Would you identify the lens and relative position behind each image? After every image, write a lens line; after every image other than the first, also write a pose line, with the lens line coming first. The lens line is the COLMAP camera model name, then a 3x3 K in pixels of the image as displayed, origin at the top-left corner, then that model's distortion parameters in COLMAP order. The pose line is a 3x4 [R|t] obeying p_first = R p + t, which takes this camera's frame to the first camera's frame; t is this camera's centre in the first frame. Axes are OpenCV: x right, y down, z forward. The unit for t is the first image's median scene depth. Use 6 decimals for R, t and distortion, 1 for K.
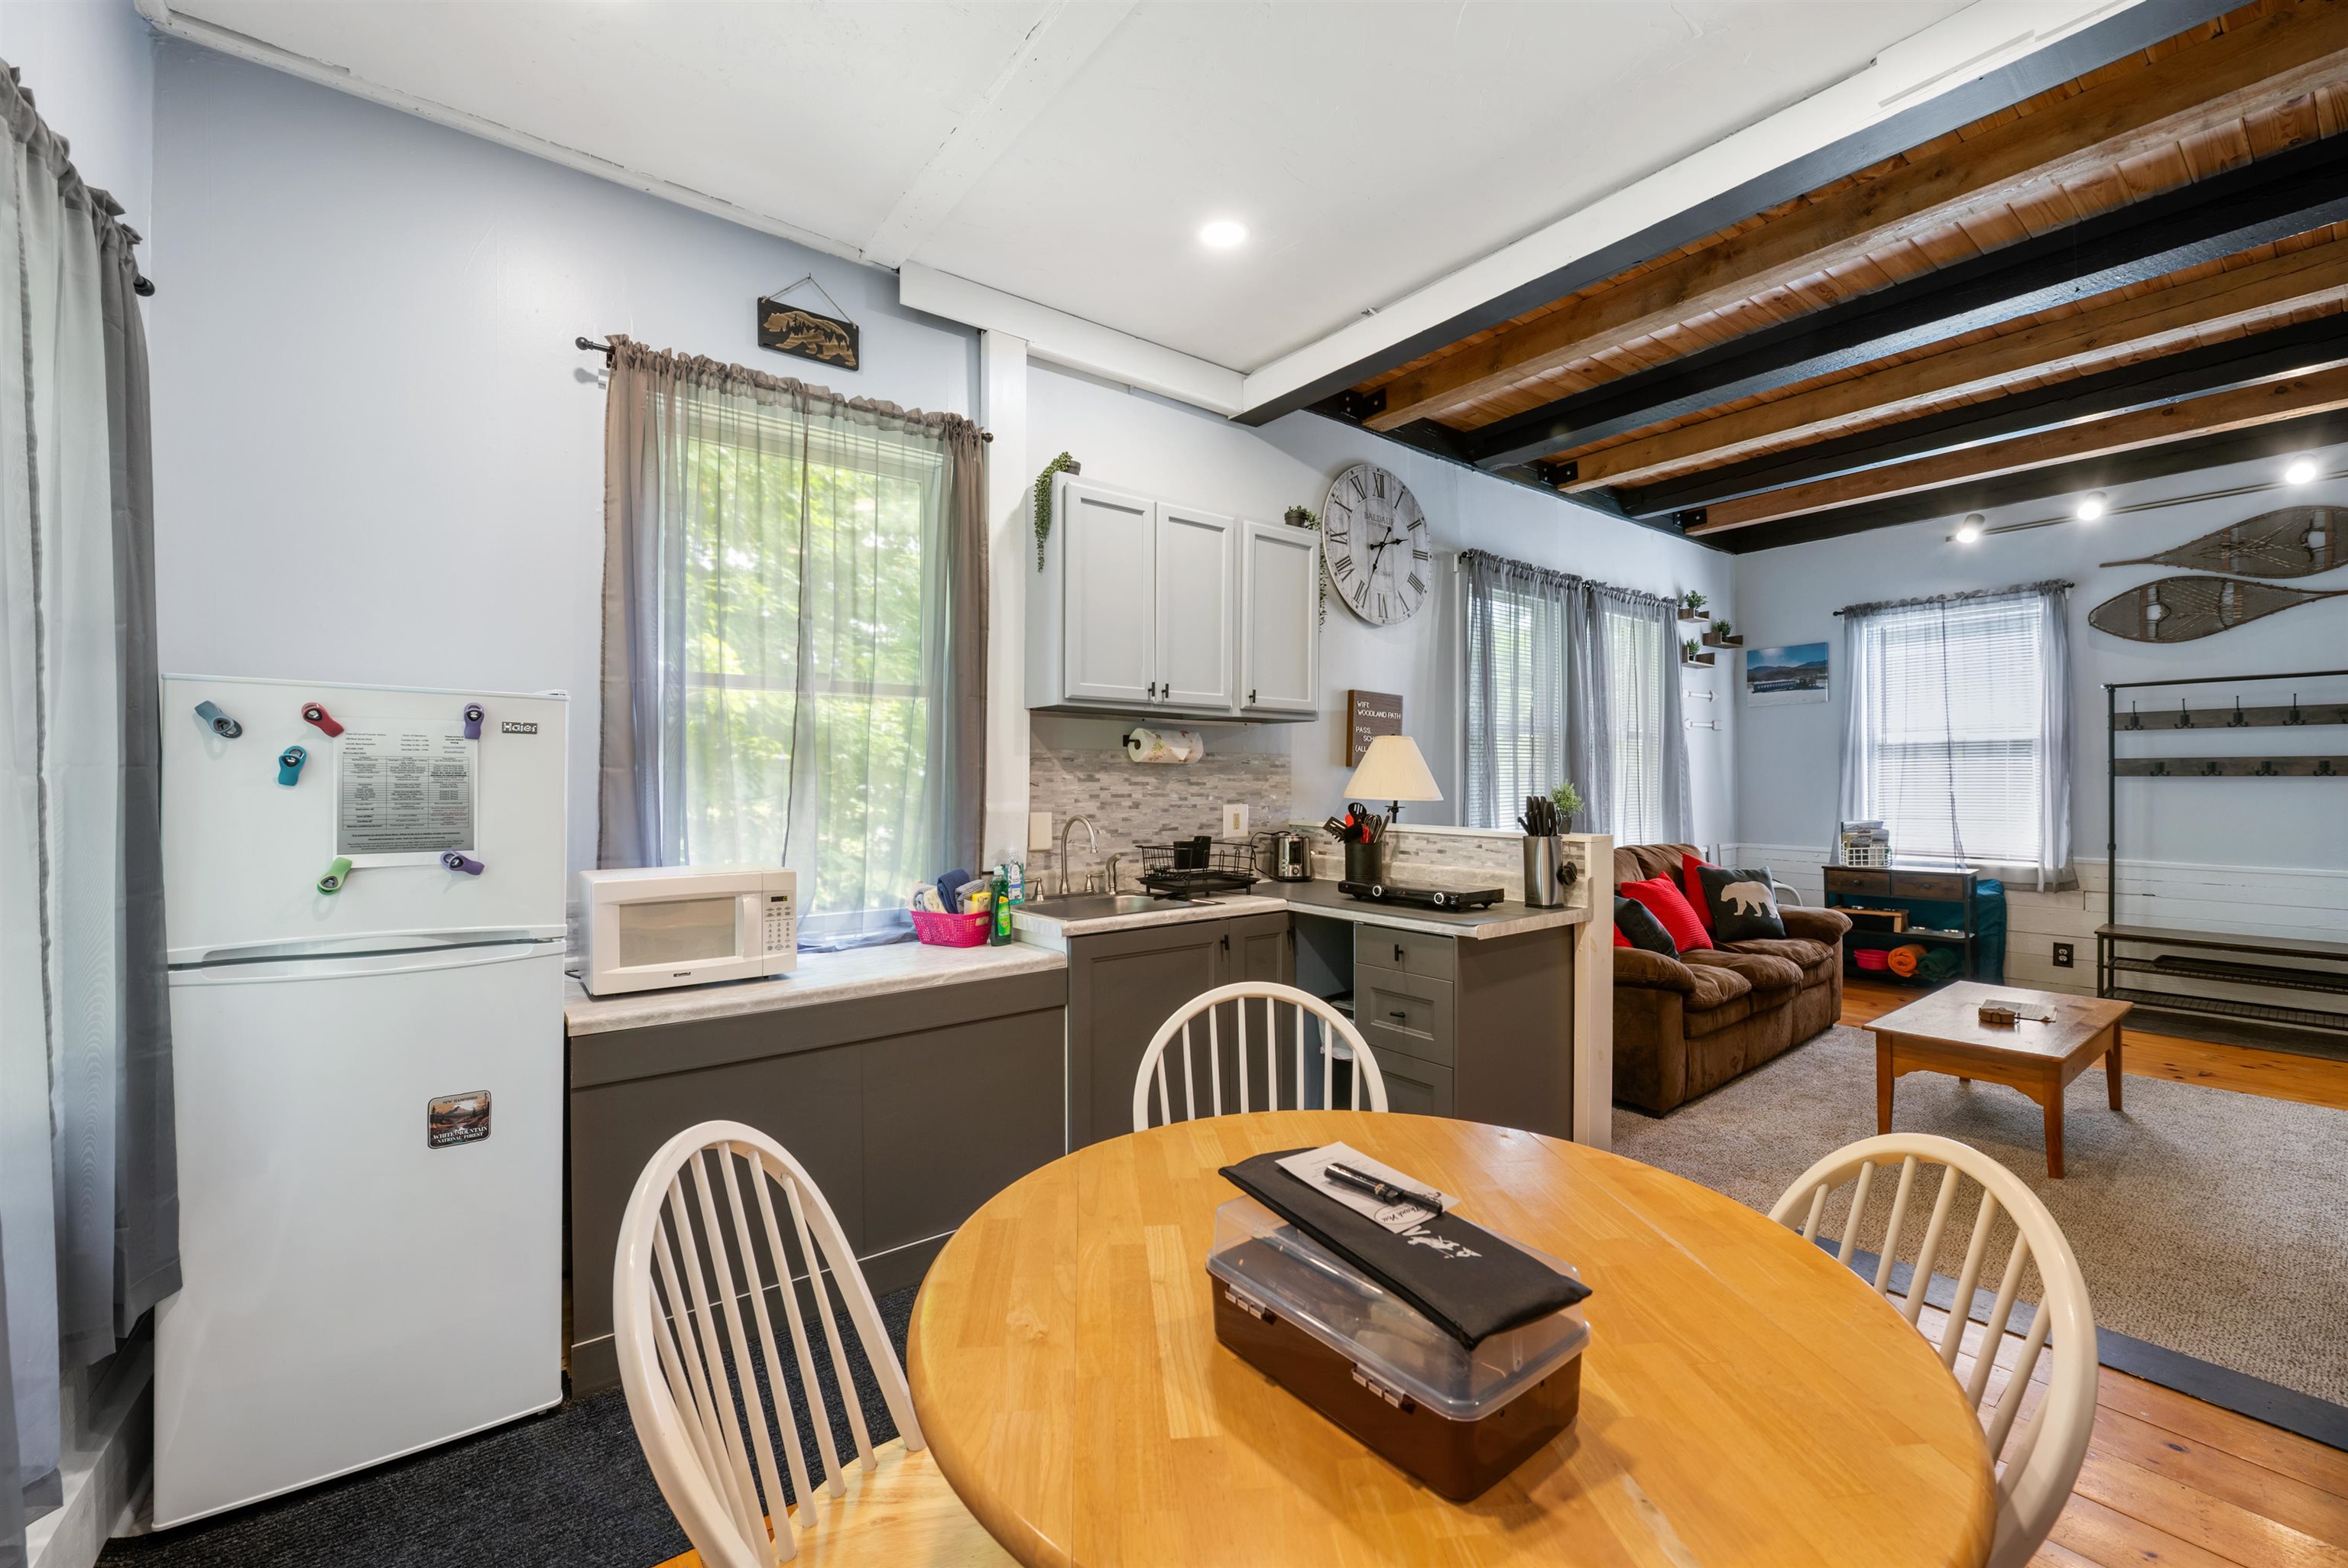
lens RADIAL K [[947.0, 0, 1171.3], [0, 947.0, 781.1], [0, 0, 1]] dist [-0.006693, -0.000238]
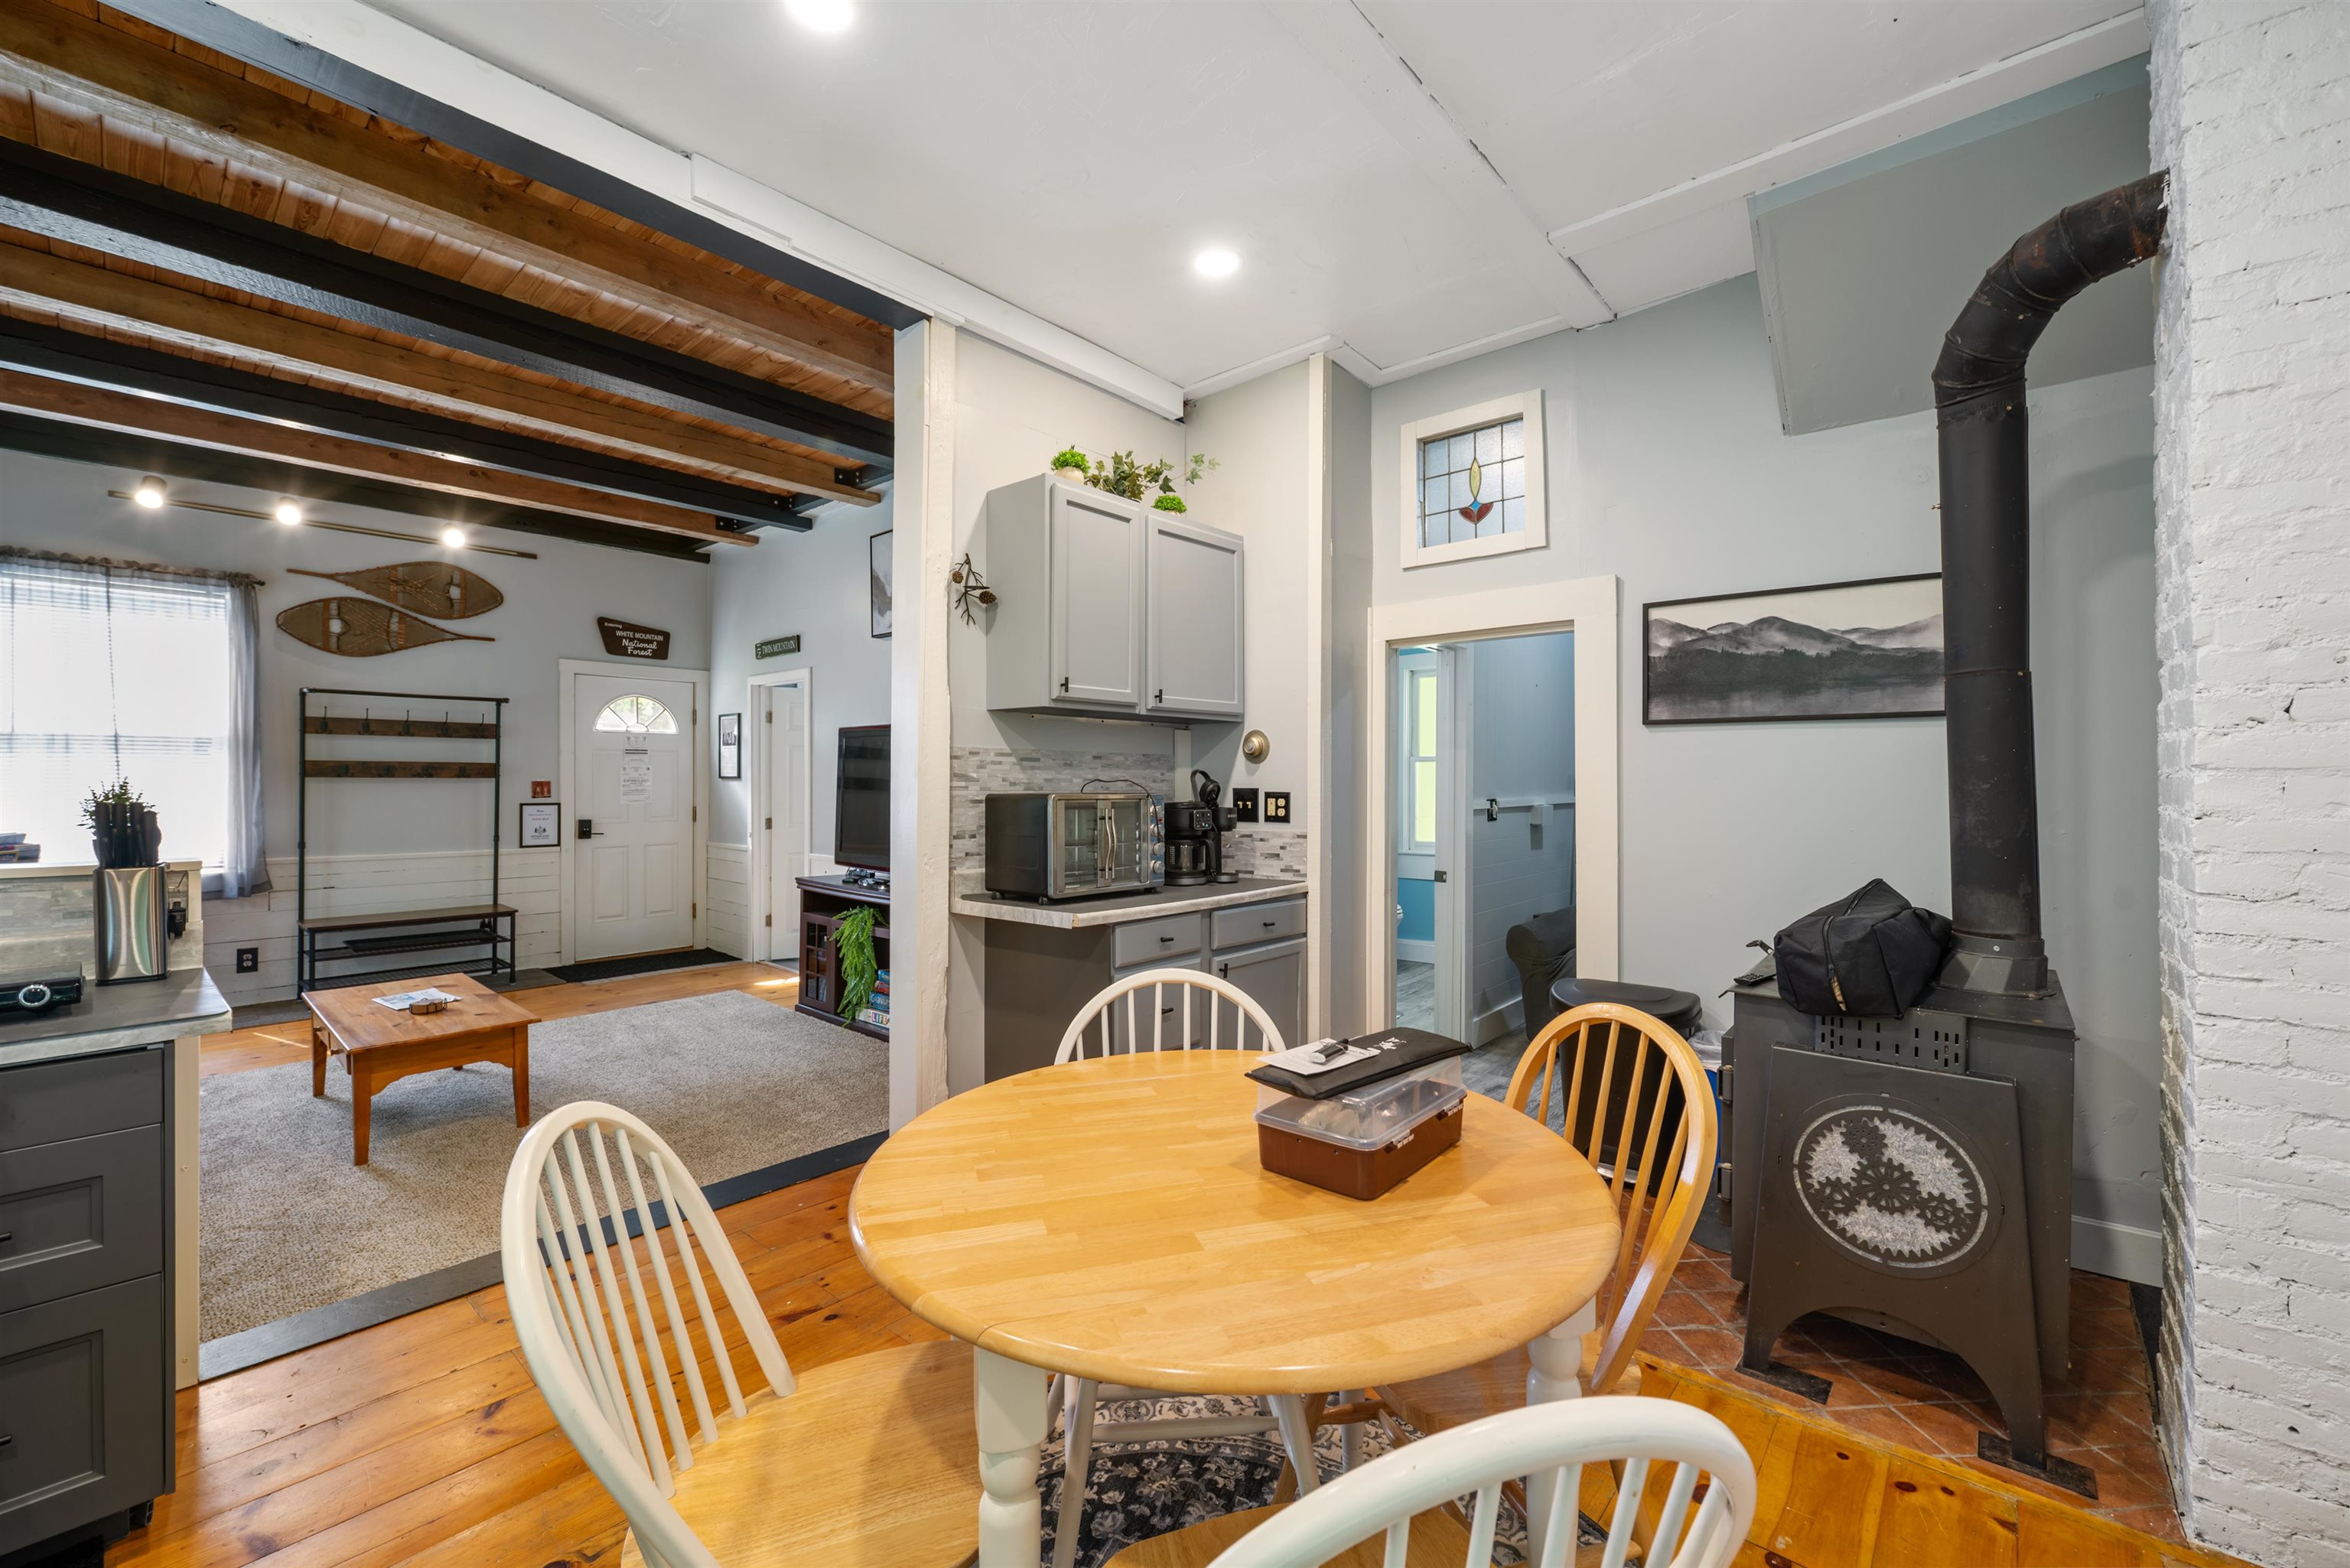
lens RADIAL K [[947.9, 0, 1172.3], [0, 947.9, 781.1], [0, 0, 1]] dist [-0.006693, -0.000238]
pose [[-0.194808, 0.003477, 0.980835, -0.240542], [-0.001033, 0.999992, -0.003750, 0.002658], [-0.980841, -0.001744, -0.194803, 0.309069]]
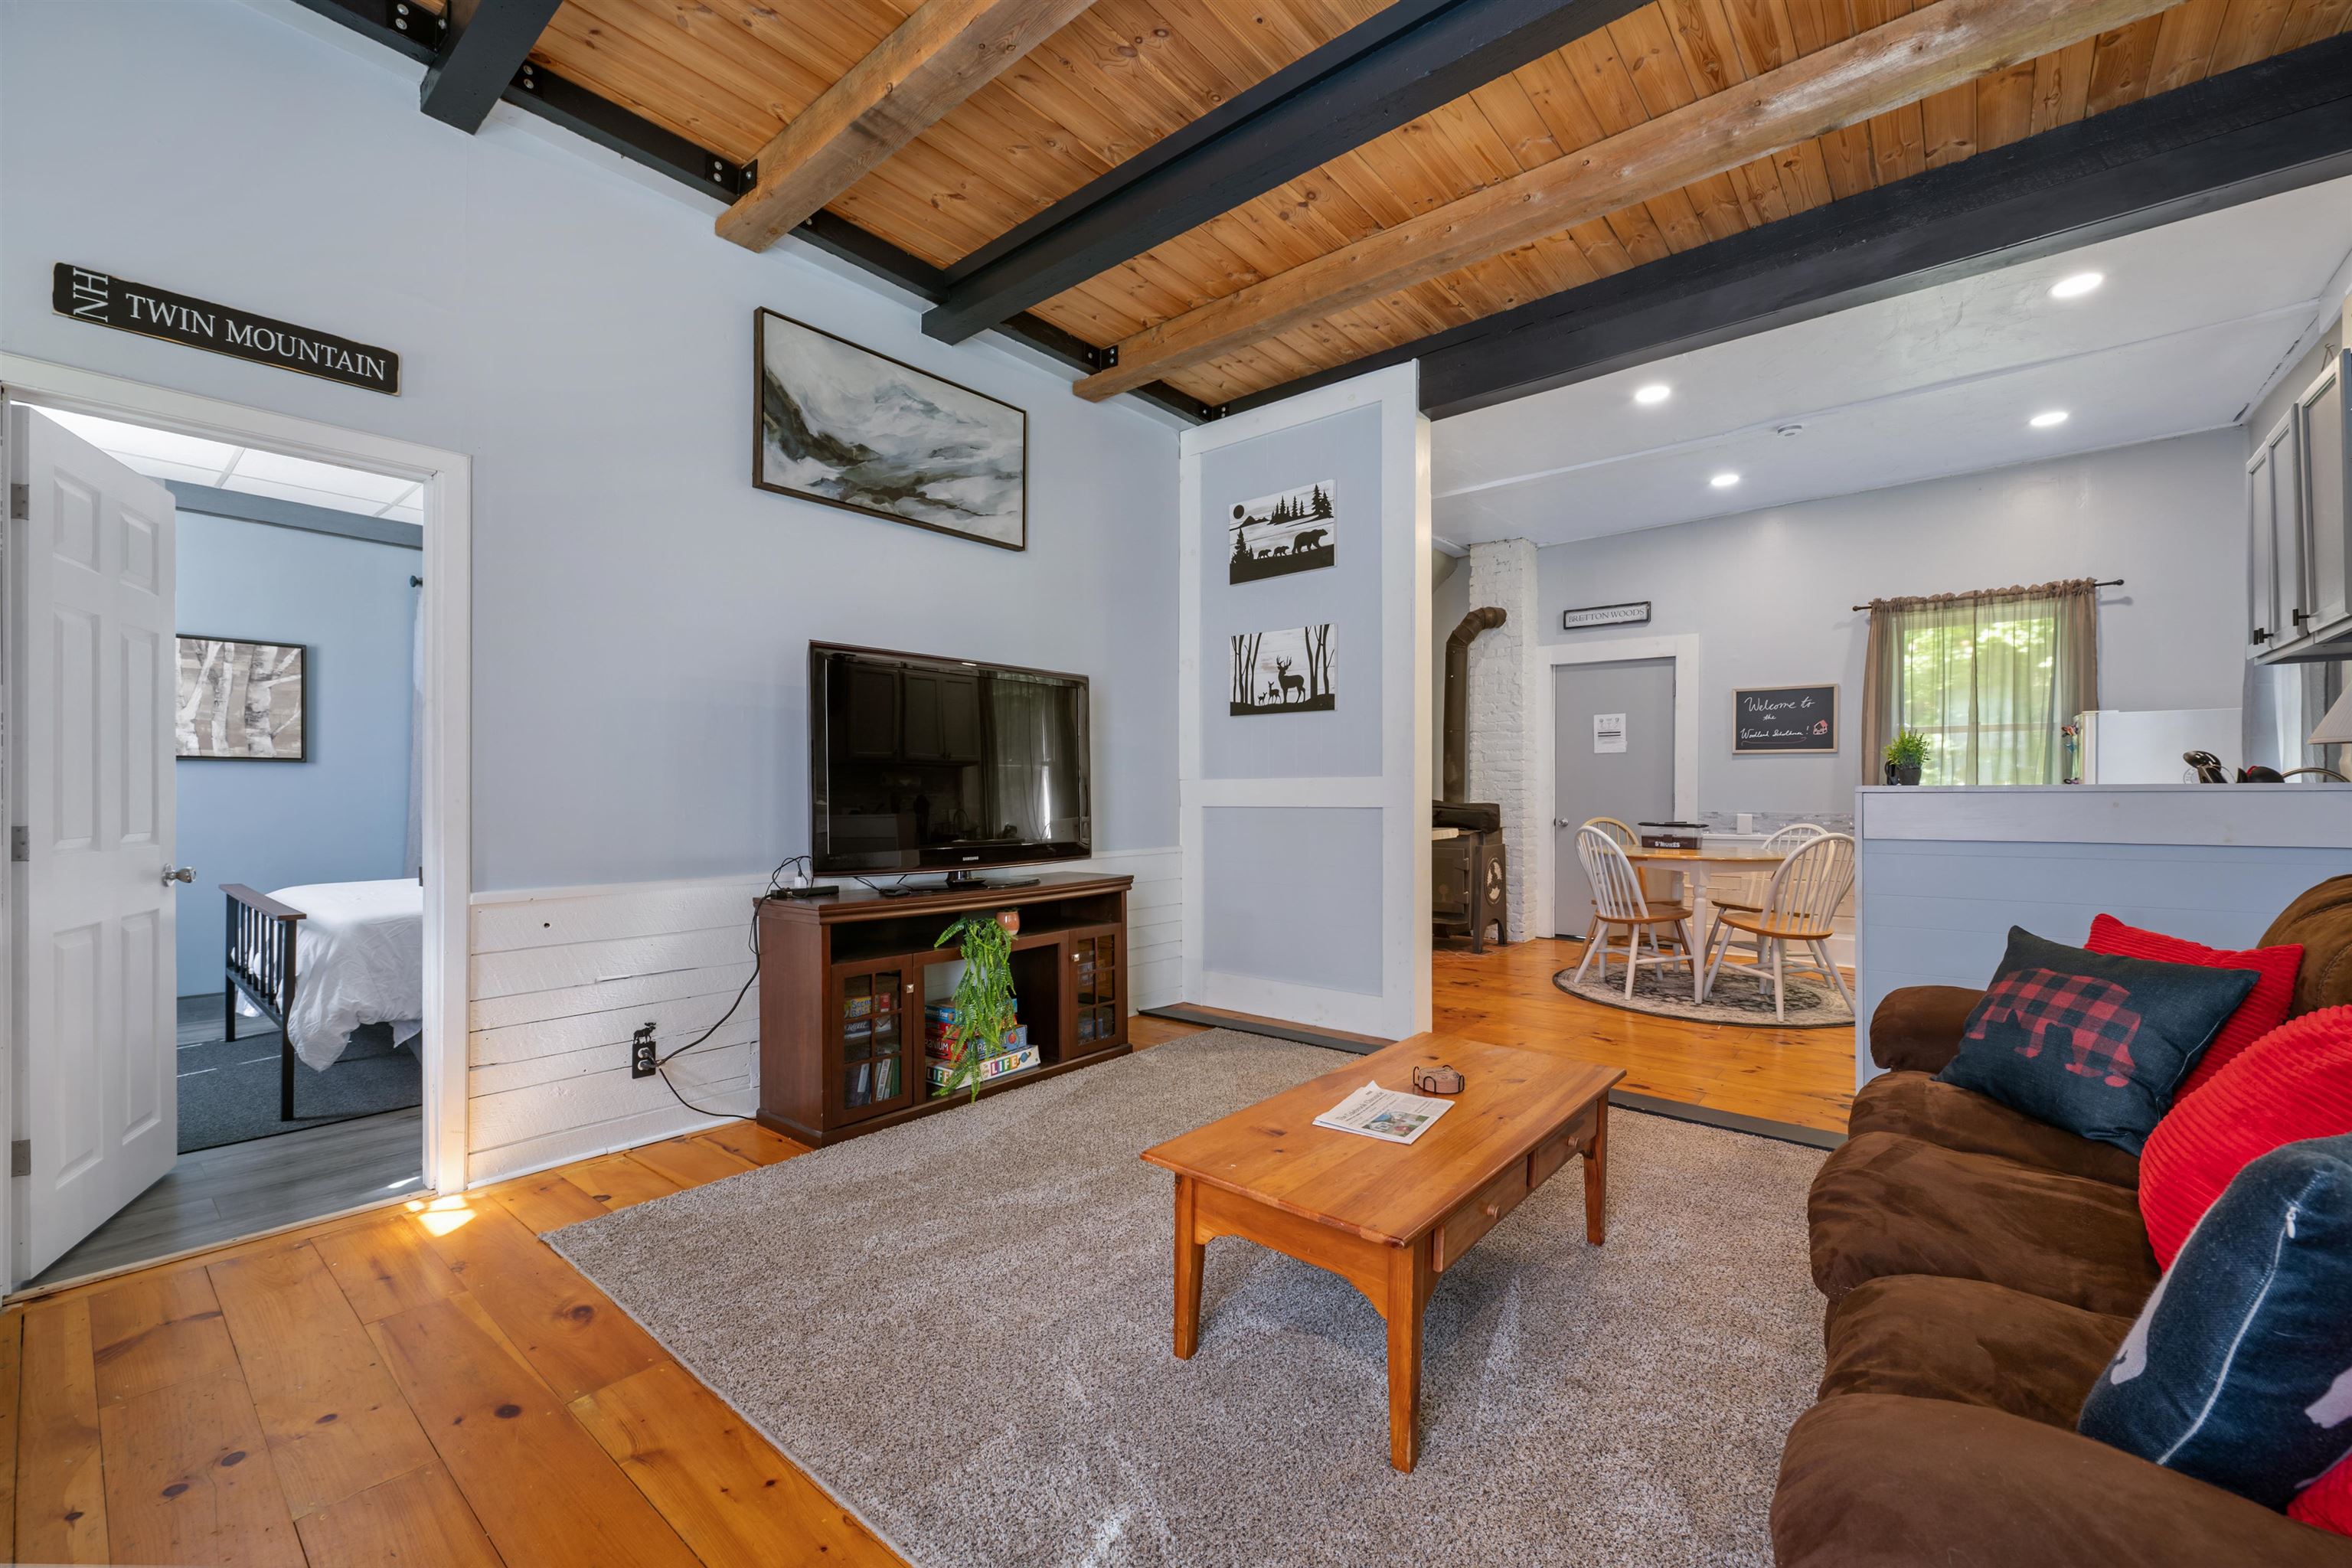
lens RADIAL K [[957.7, 0, 1176.0], [0, 957.7, 786.8], [0, 0, 1]] dist [-0.004173, -0.000352]
pose [[-0.974660, 0.002225, -0.223680, 0.935217], [0.002375, 0.999997, -0.000400, 0.039033], [0.223678, -0.000921, -0.974663, 1.243963]]
